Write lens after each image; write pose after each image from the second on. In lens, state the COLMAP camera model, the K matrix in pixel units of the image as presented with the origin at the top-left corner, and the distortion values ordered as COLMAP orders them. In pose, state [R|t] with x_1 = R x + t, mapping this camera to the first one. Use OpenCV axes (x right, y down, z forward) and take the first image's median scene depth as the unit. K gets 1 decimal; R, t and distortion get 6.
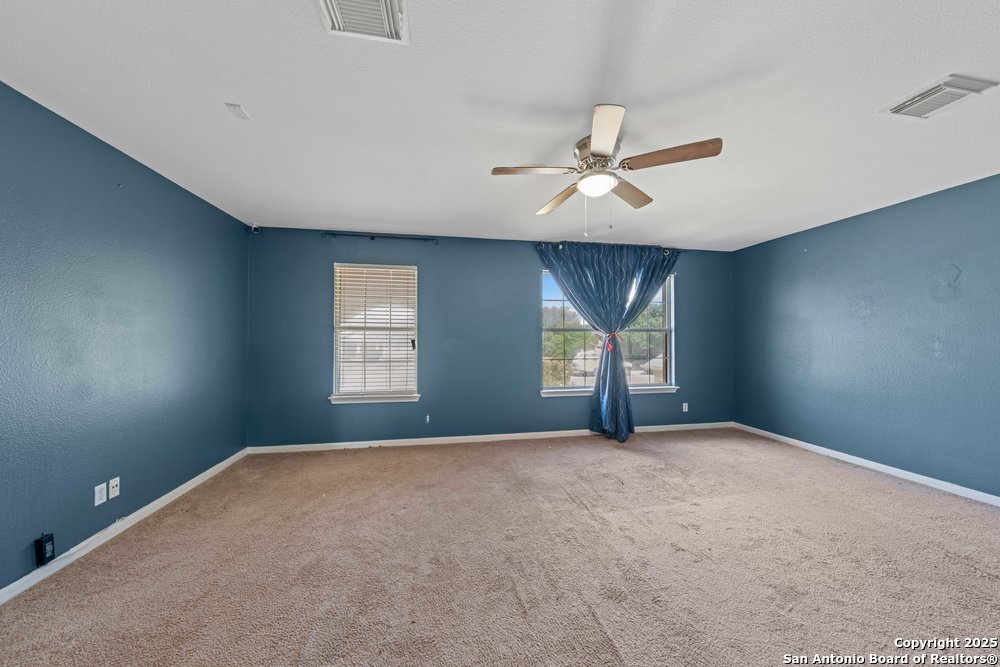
lens RADIAL K [[342.8, 0, 505.4], [0, 342.8, 336.5], [0, 0, 1]] dist [-0.000854, -0.000100]
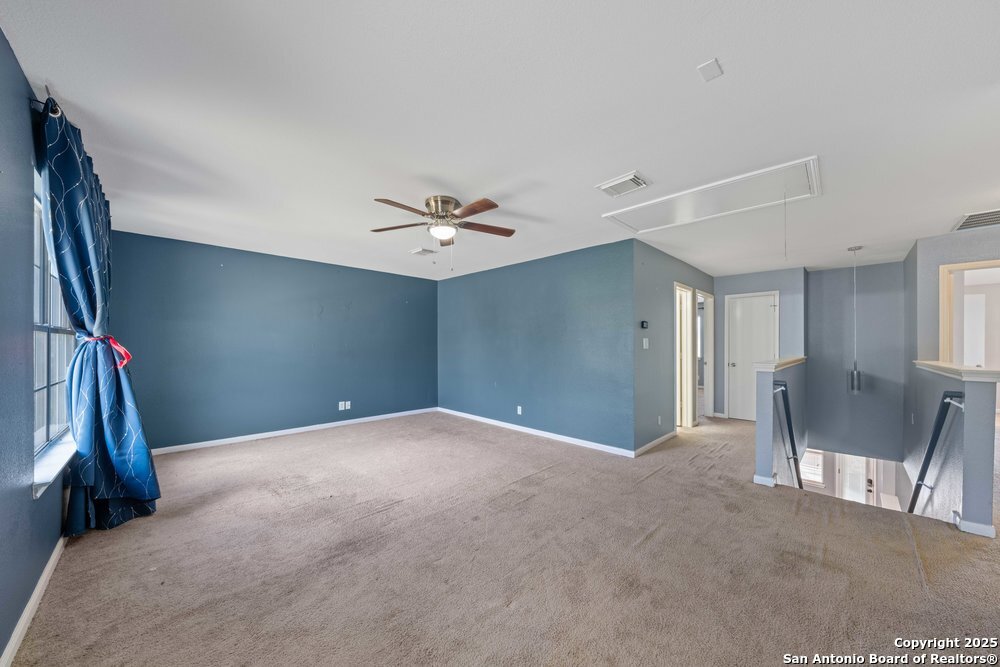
lens RADIAL K [[347.1, 0, 504.1], [0, 347.1, 344.7], [0, 0, 1]] dist [-0.000042, -0.000015]
pose [[-0.553832, -0.000804, 0.832628, -0.539318], [-0.007522, 0.999964, -0.004037, 0.003375], [-0.832595, -0.008499, -0.553817, 0.836501]]
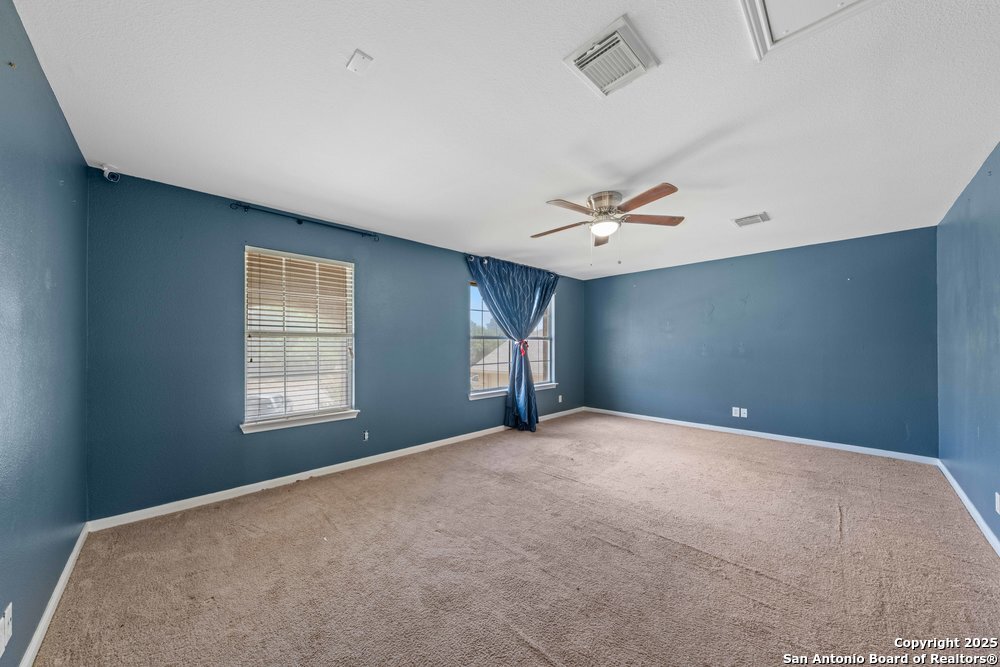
lens RADIAL K [[341.4, 0, 499.6], [0, 341.4, 346.1], [0, 0, 1]] dist [0.001849, -0.000018]
pose [[0.838429, -0.005453, 0.544983, -0.419780], [0.000269, 0.999954, 0.009592, -0.002442], [-0.545010, -0.007896, 0.838392, 0.065209]]
